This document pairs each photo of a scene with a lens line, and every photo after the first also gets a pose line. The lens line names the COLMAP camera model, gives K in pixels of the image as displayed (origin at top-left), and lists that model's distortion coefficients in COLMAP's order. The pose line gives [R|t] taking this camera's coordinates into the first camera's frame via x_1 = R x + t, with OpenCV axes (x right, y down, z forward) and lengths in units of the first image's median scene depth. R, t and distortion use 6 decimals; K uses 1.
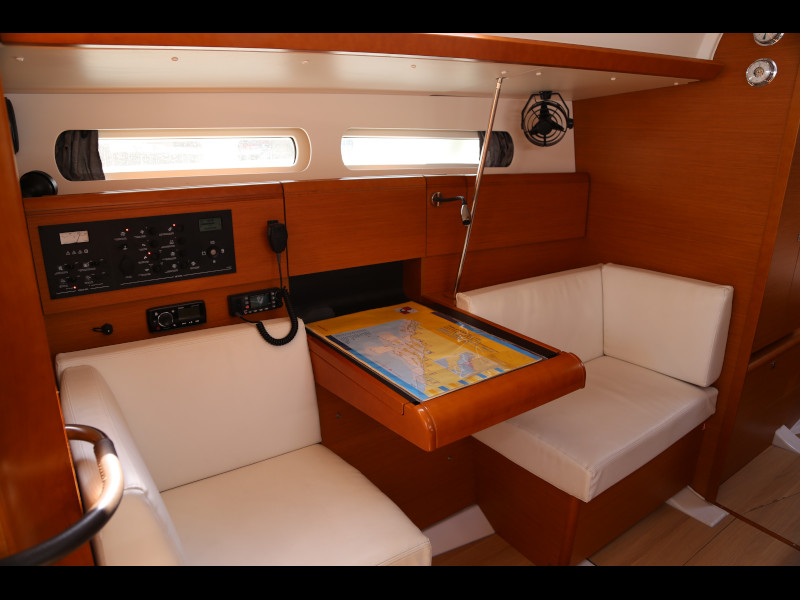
lens RADIAL K [[536.9, 0, 382.0], [0, 536.9, 295.5], [0, 0, 1]] dist [-0.113625, 0.026505]
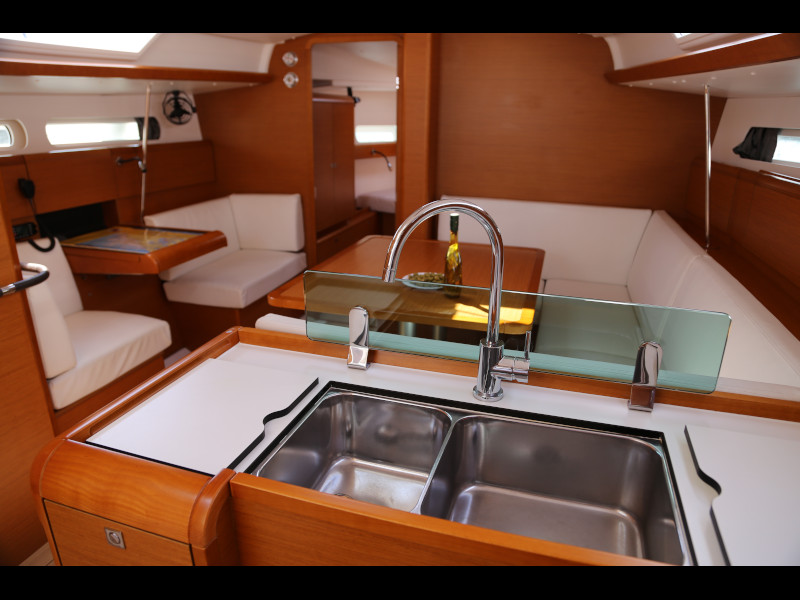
lens RADIAL K [[540.6, 0, 400.0], [0, 540.6, 300.0], [0, 0, 1]] dist [-0.099916, 0.033204]
pose [[0.777154, -0.204760, 0.595067, -0.256719], [0.177959, 0.978497, 0.104282, 0.207785], [-0.603624, 0.024855, 0.796881, -0.730007]]
